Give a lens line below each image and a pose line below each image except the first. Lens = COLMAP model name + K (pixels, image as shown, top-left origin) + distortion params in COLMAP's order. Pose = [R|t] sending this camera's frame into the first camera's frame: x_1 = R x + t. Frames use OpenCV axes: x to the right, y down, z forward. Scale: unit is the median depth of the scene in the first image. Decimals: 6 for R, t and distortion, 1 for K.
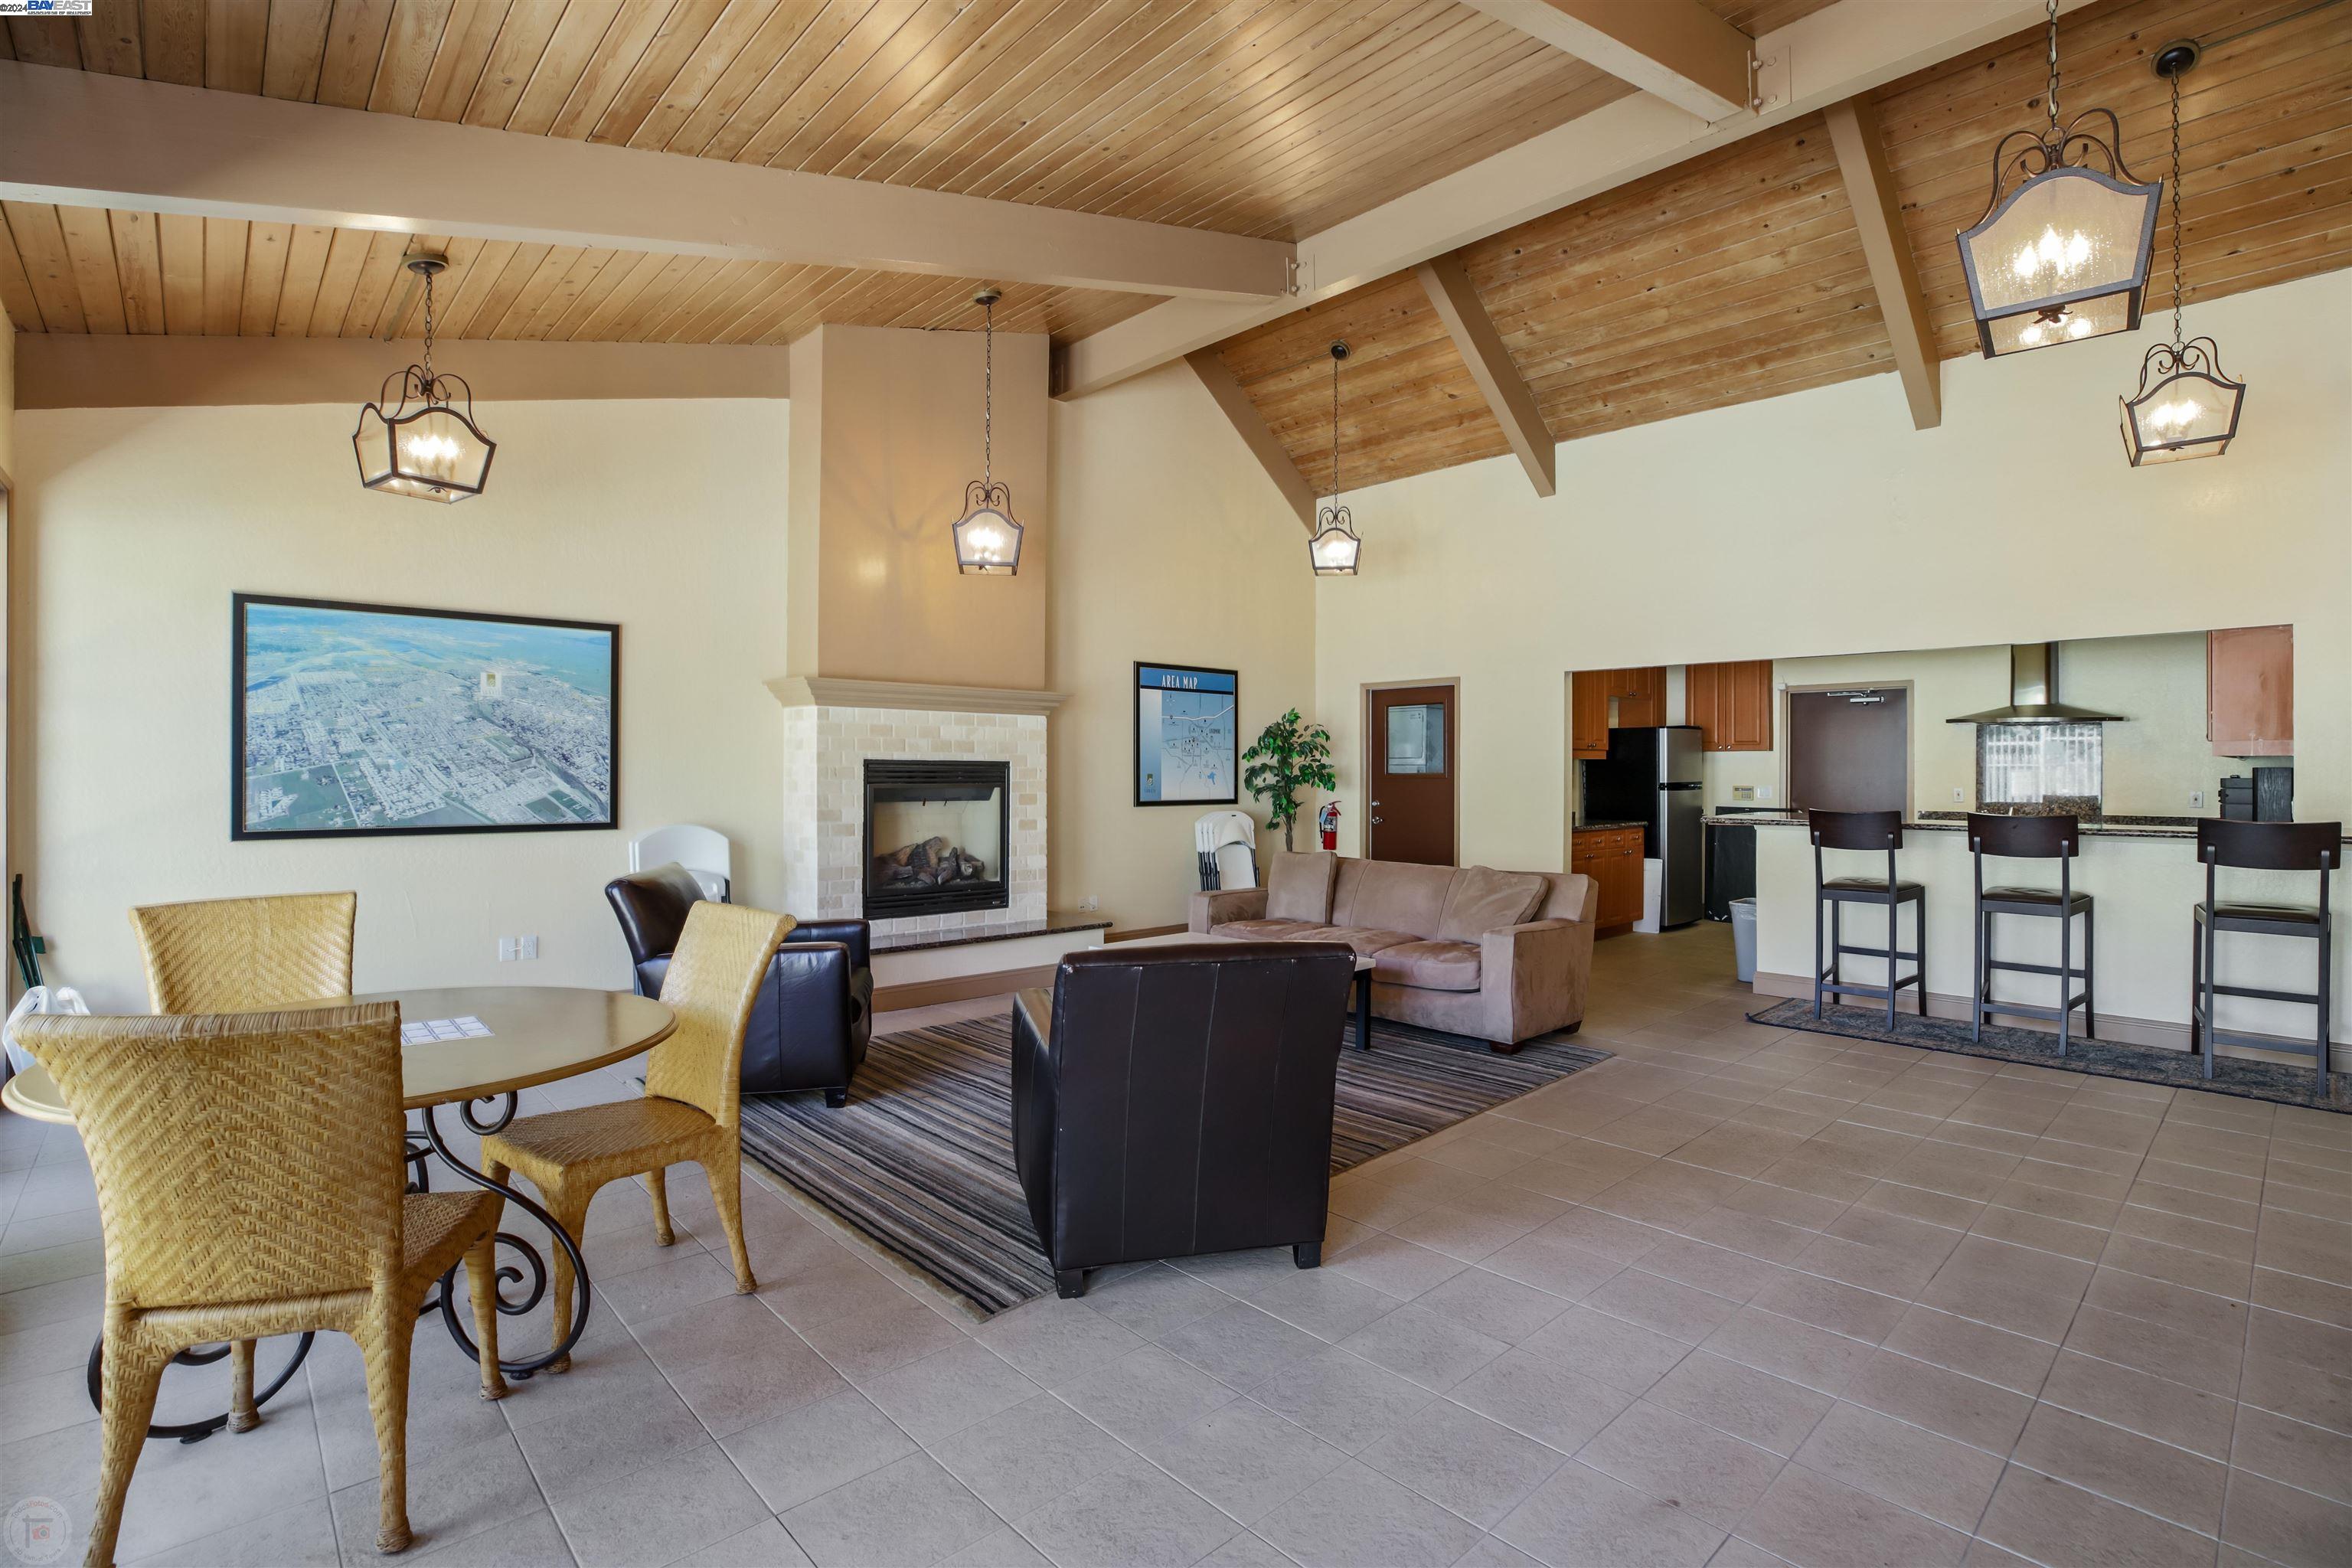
lens RADIAL K [[1088.6, 0, 1184.8], [0, 1088.6, 769.7], [0, 0, 1]] dist [-0.043886, 0.011488]
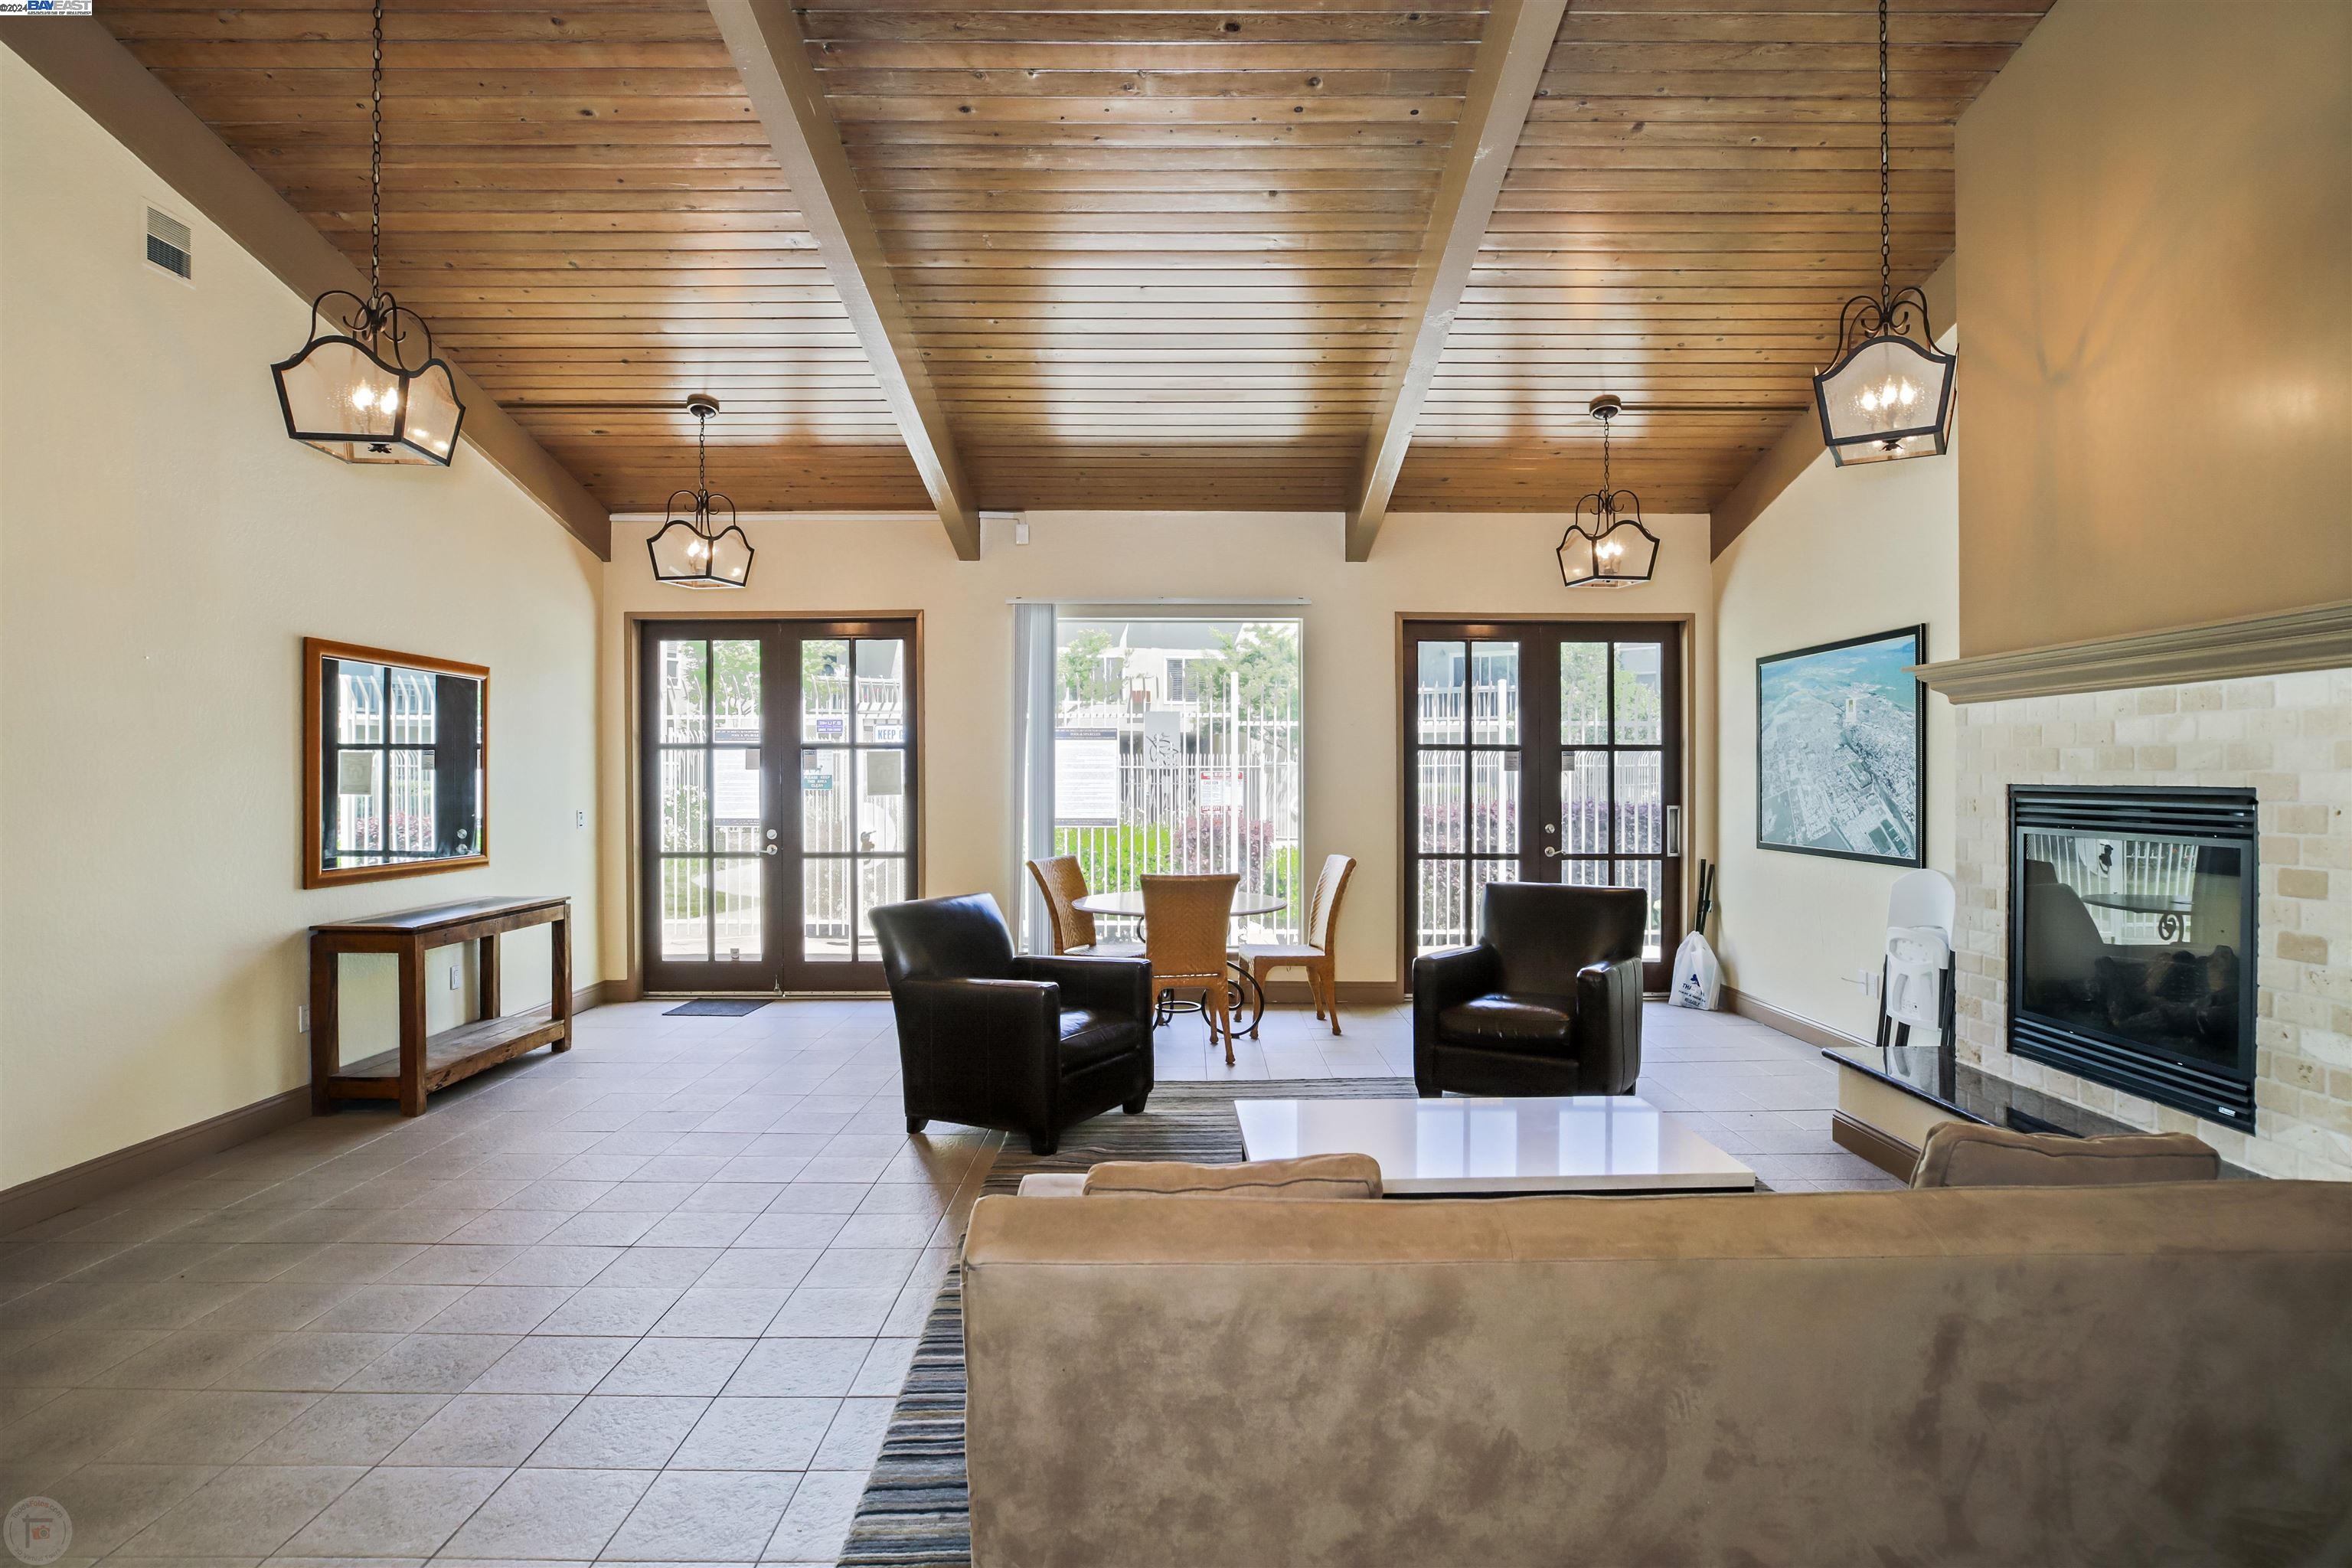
lens RADIAL K [[1243.6, 0, 1176.0], [0, 1243.6, 784.0], [0, 0, 1]] dist [-0.001614, -0.000172]
pose [[-0.685271, 0.000143, -0.728288, 0.537194], [-0.001776, 0.999997, 0.001867, -0.010891], [0.728286, 0.002573, -0.685268, 1.160389]]
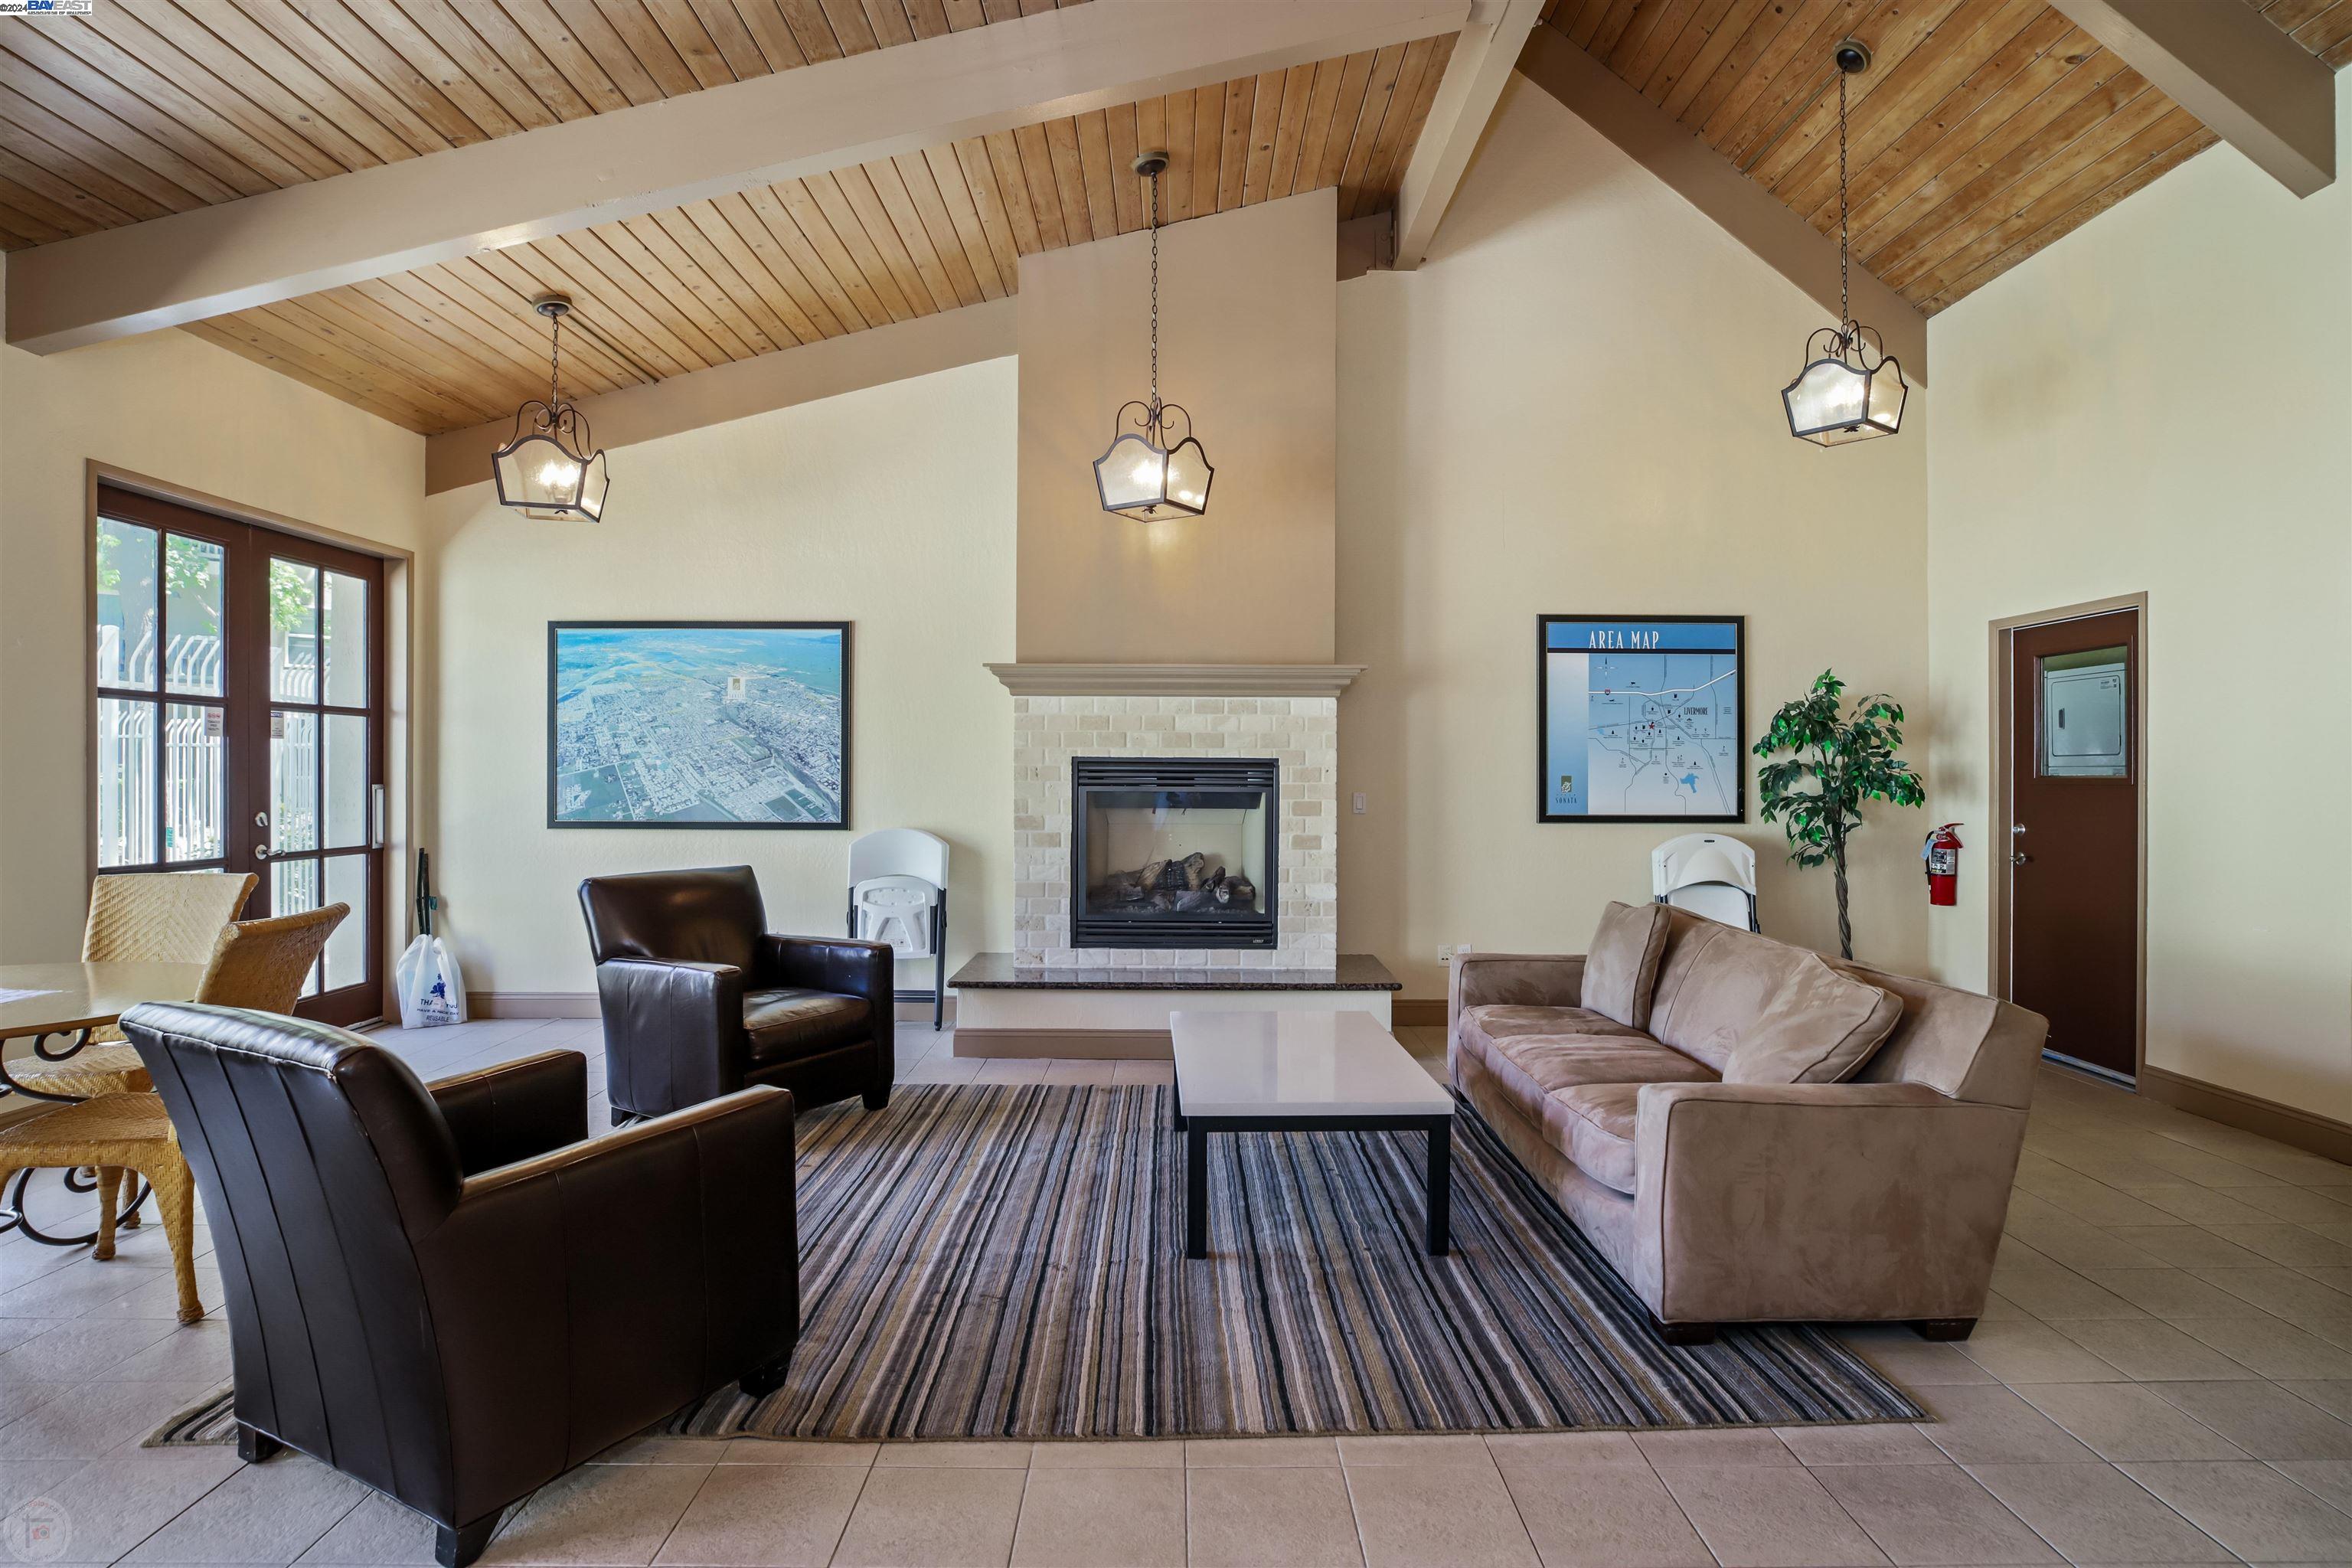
lens RADIAL K [[1212.0, 0, 1182.2], [0, 1212.0, 775.5], [0, 0, 1]] dist [-0.038890, 0.012159]
pose [[0.735909, 0.001052, -0.677079, 0.415713], [-0.000681, 0.999999, 0.000813, 0.004080], [0.677080, -0.000137, 0.735910, 0.369136]]
